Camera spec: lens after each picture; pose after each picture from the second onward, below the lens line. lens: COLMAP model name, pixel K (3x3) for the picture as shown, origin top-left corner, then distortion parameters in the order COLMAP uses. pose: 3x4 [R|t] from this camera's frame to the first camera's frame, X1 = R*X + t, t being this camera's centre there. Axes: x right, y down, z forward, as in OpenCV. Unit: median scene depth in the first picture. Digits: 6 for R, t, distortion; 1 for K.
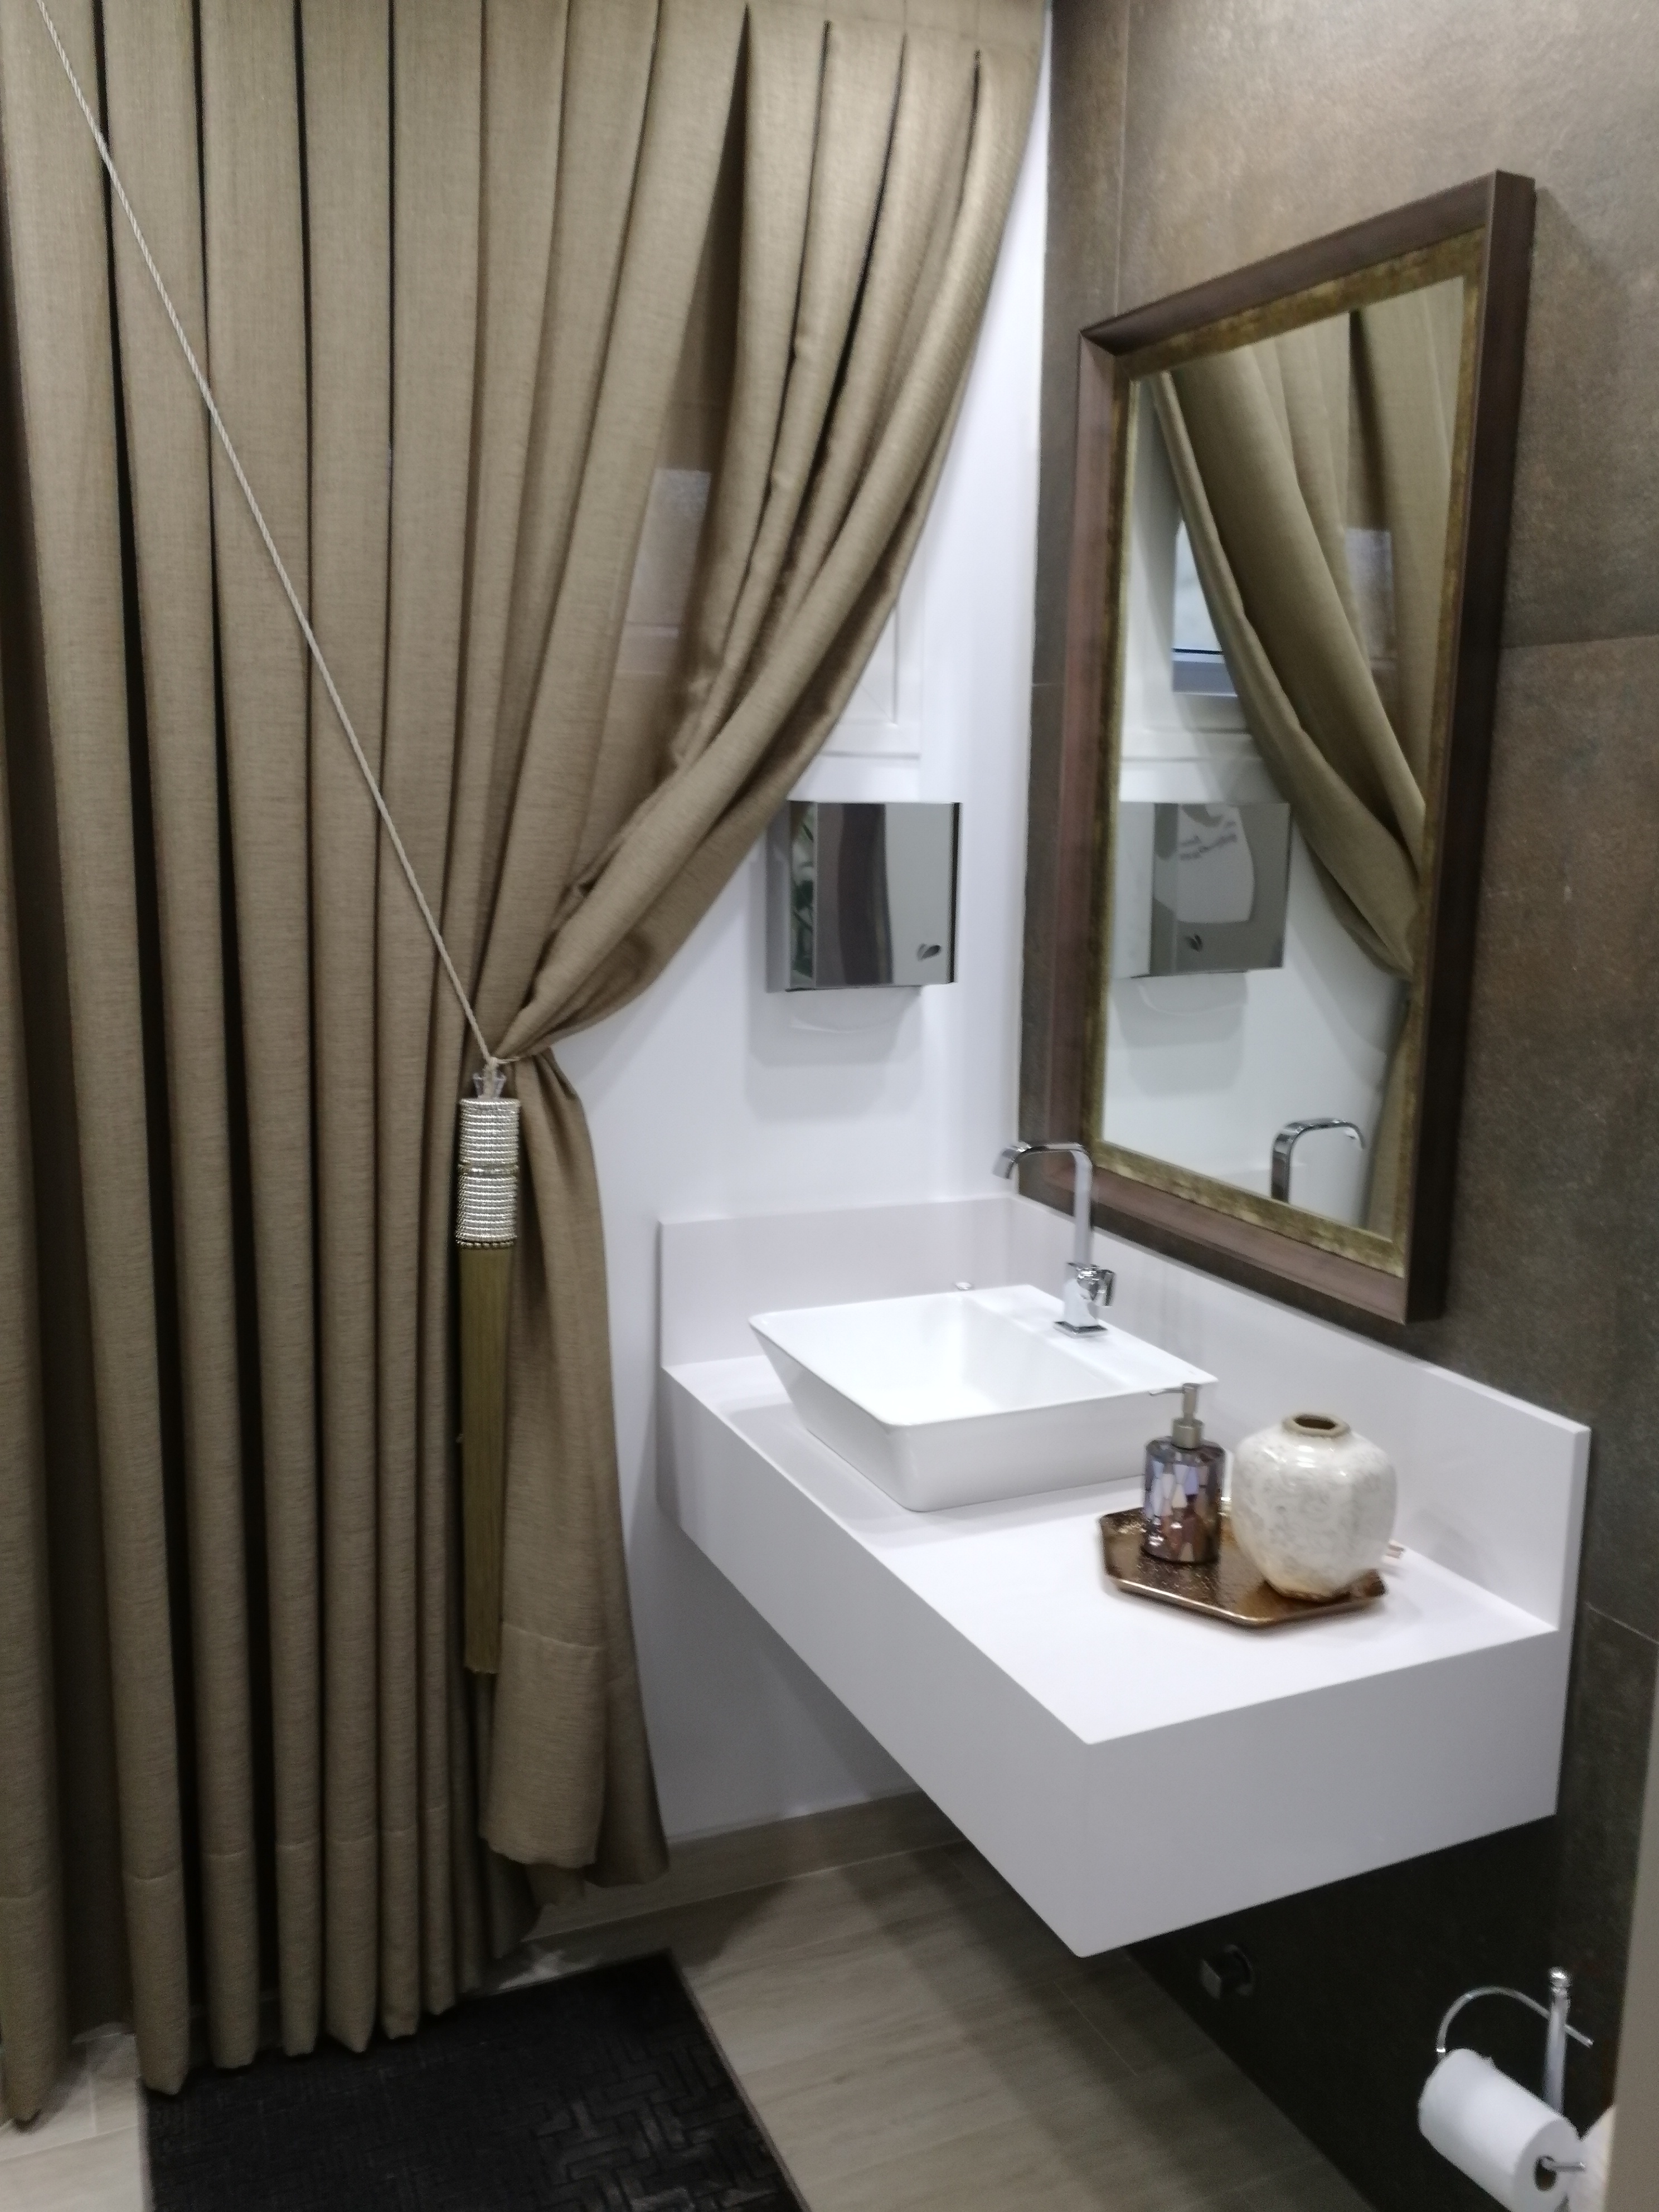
lens RADIAL K [[1785.7, 0, 847.9], [0, 1785.7, 1105.2], [0, 0, 1]] dist [0.045980, -0.046420]
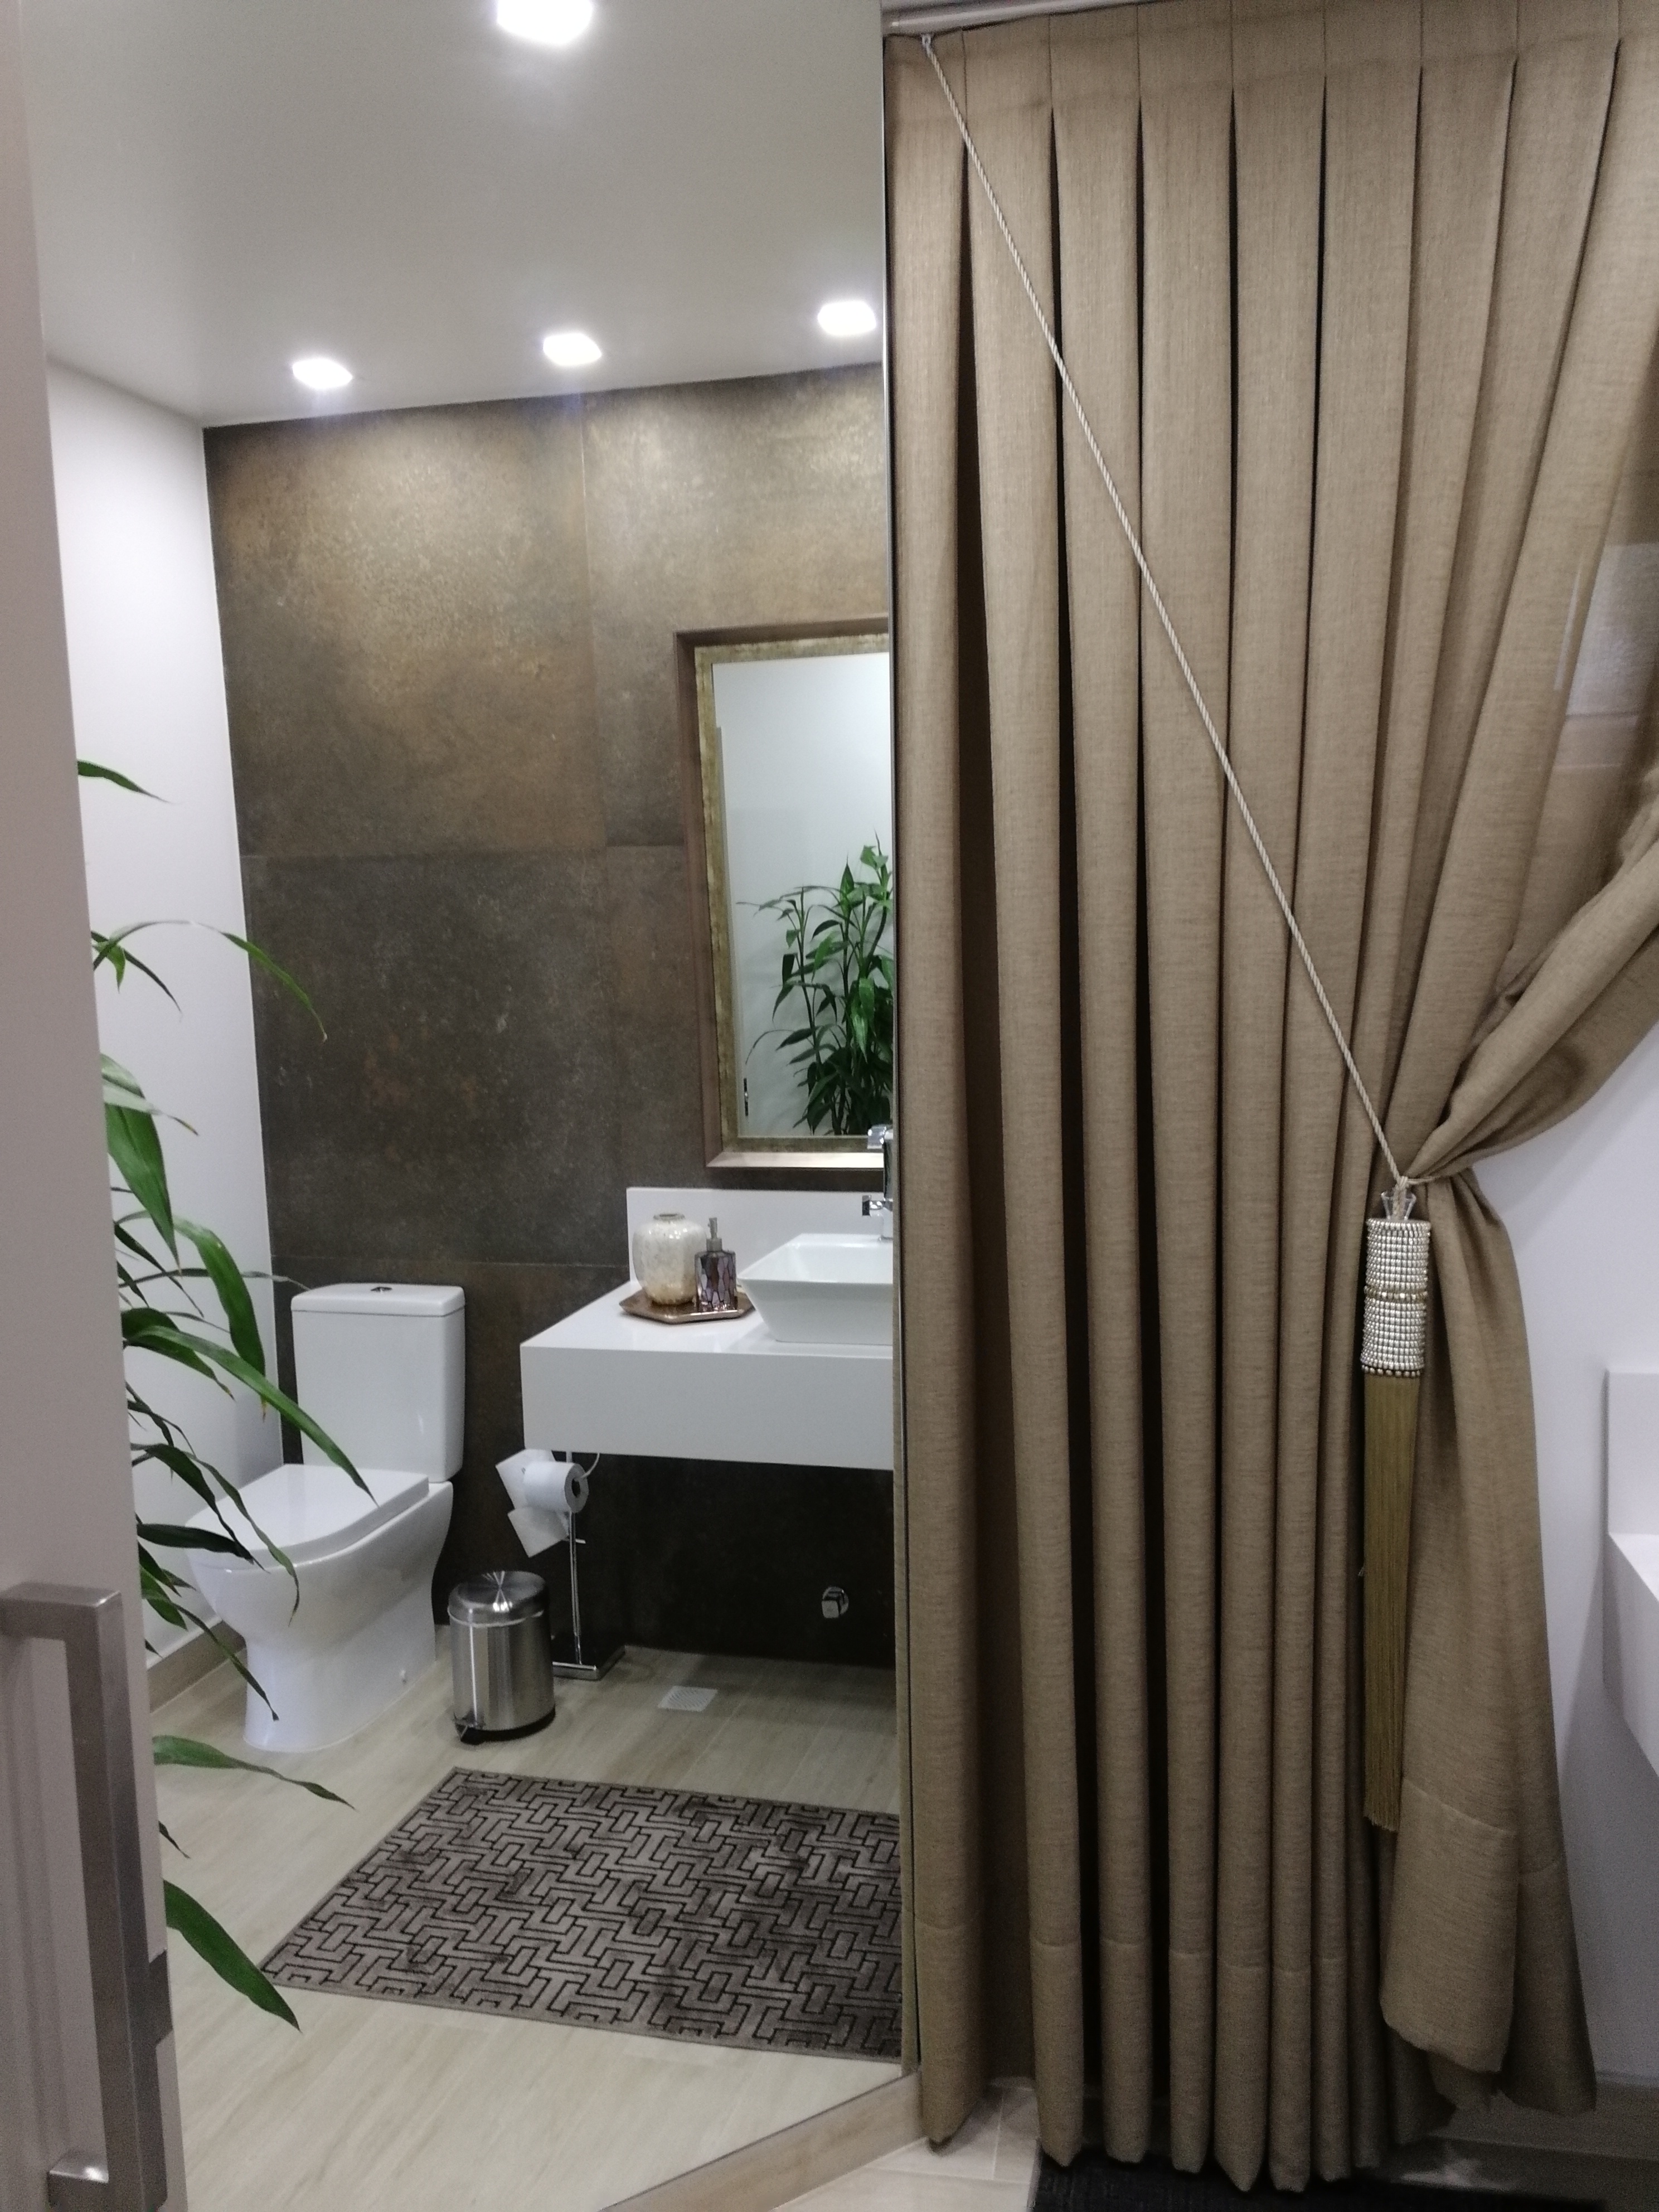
lens RADIAL K [[1785.7, 0, 847.9], [0, 1785.7, 1105.2], [0, 0, 1]] dist [0.045980, -0.046420]
pose [[0.823696, 0.016971, -0.566778, 0.104201], [-0.052407, 0.997552, -0.046294, -0.005030], [0.564605, 0.067835, 0.822569, 0.038721]]
